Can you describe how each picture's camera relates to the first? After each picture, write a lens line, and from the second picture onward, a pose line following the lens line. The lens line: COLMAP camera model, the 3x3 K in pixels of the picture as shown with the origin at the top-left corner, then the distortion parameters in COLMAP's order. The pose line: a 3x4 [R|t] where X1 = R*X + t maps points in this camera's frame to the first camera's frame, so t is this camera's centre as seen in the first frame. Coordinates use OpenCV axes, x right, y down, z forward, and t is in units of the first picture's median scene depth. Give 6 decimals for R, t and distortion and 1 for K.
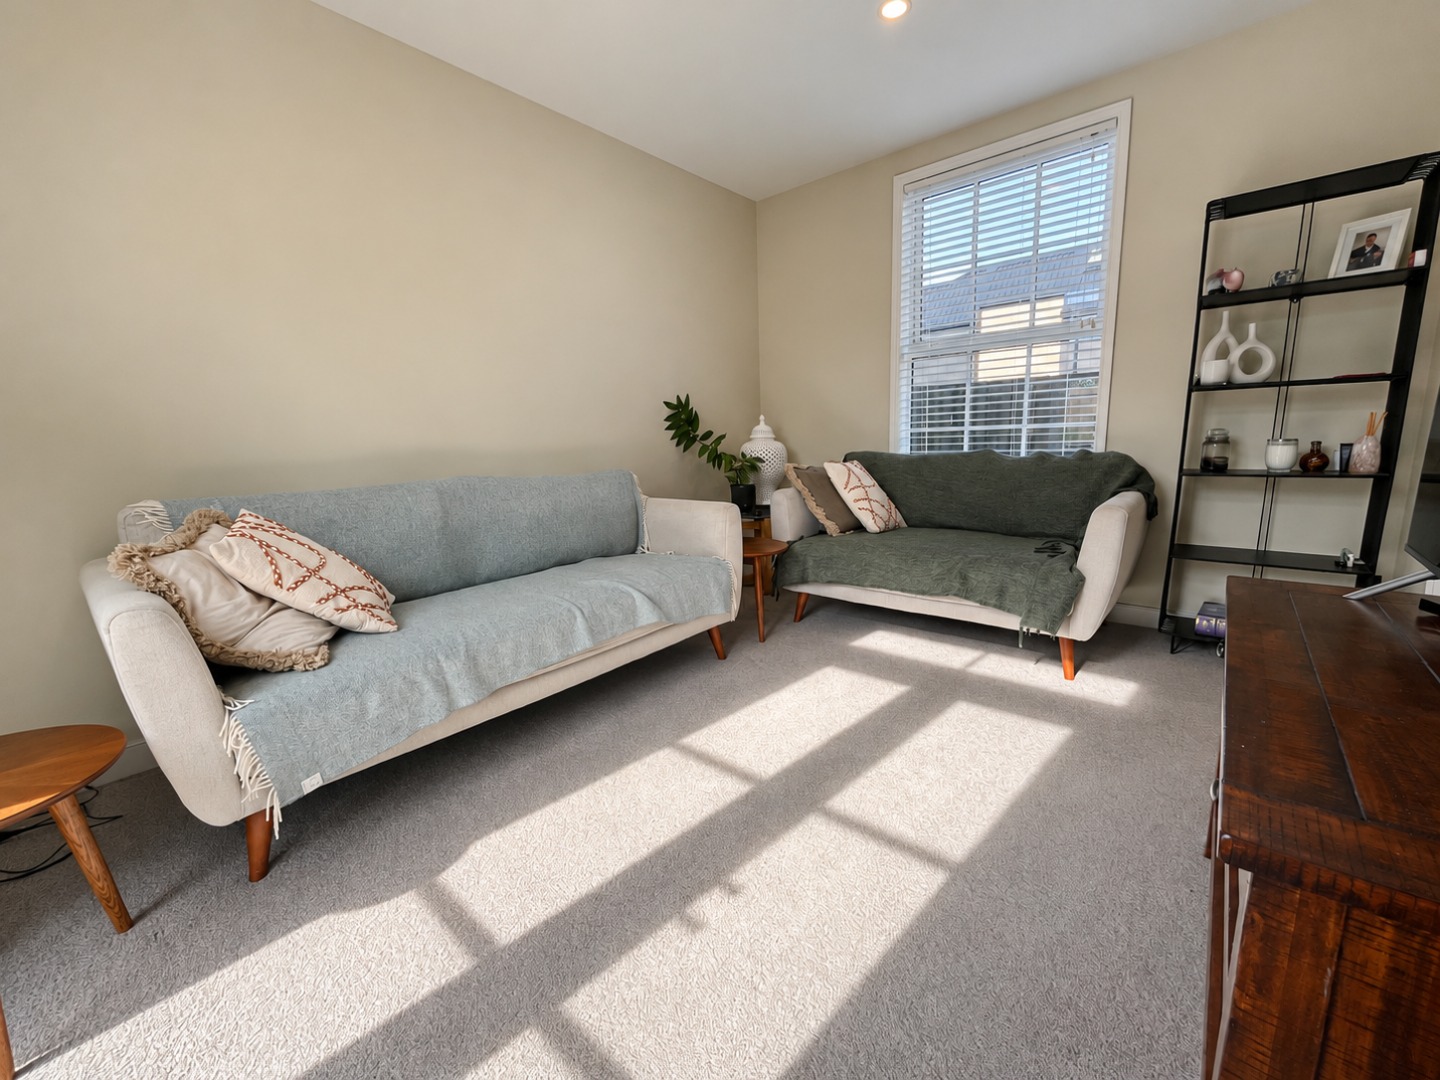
lens RADIAL K [[589.8, 0, 720.2], [0, 589.8, 540.8], [0, 0, 1]] dist [0.001242, -0.000133]
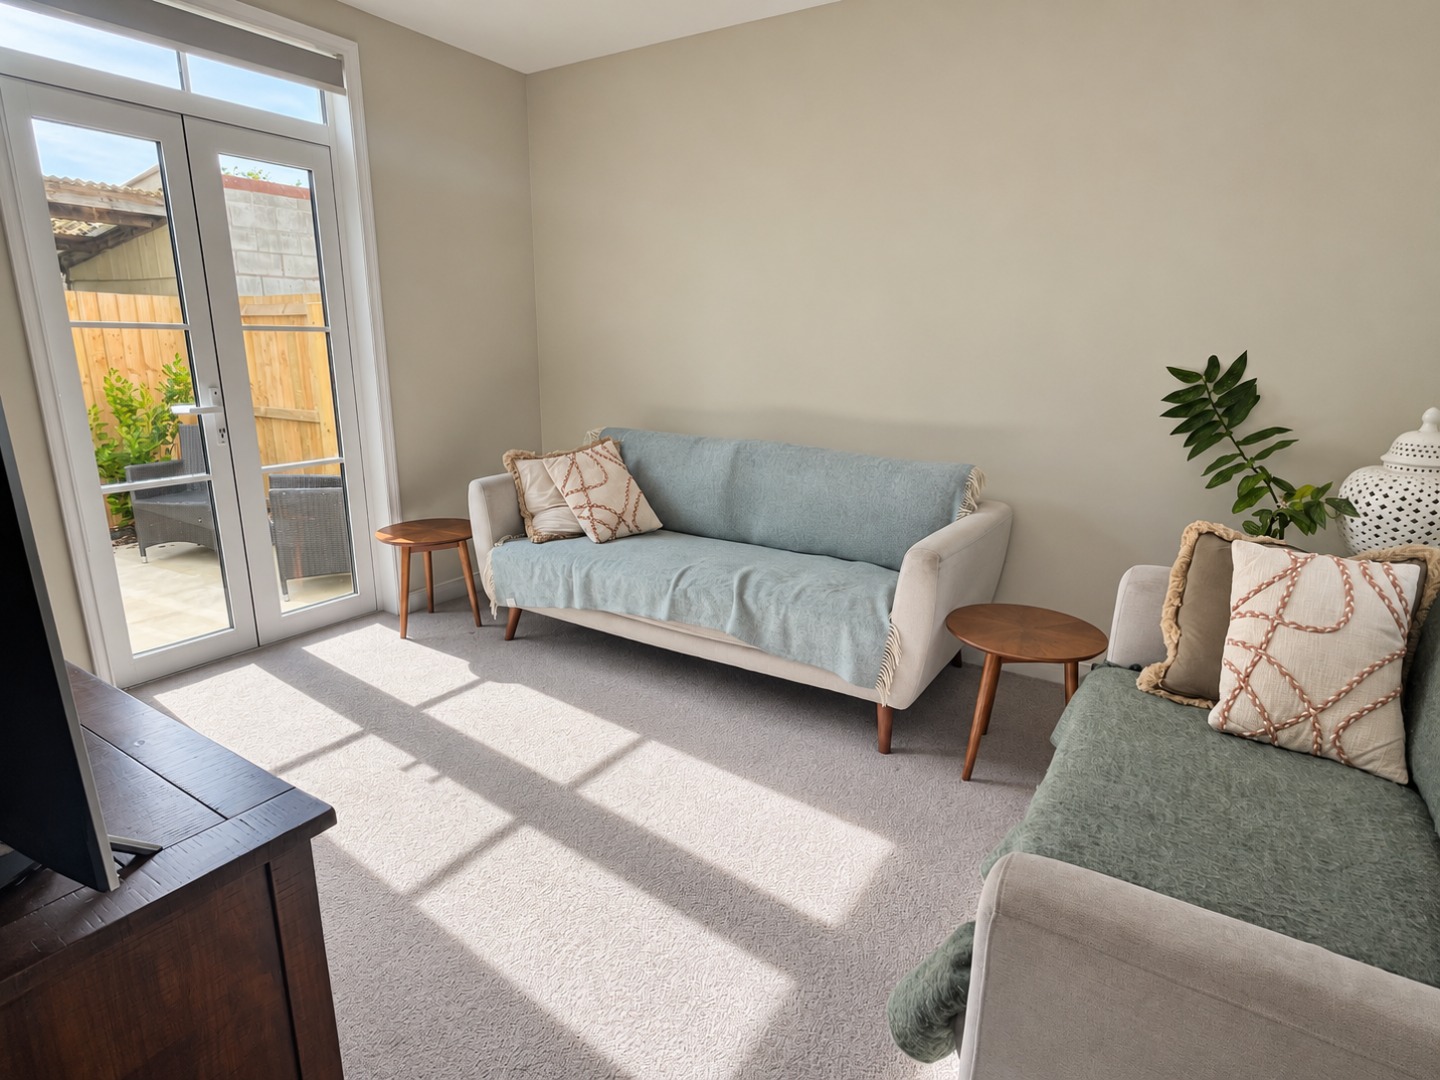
lens RADIAL K [[783.1, 0, 721.0], [0, 783.1, 542.4], [0, 0, 1]] dist [0.002298, 0.000902]
pose [[0.133781, 0.287394, -0.948424, 0.662362], [-0.187008, 0.947154, 0.260630, -0.205728], [0.973206, 0.142496, 0.180457, 0.496171]]
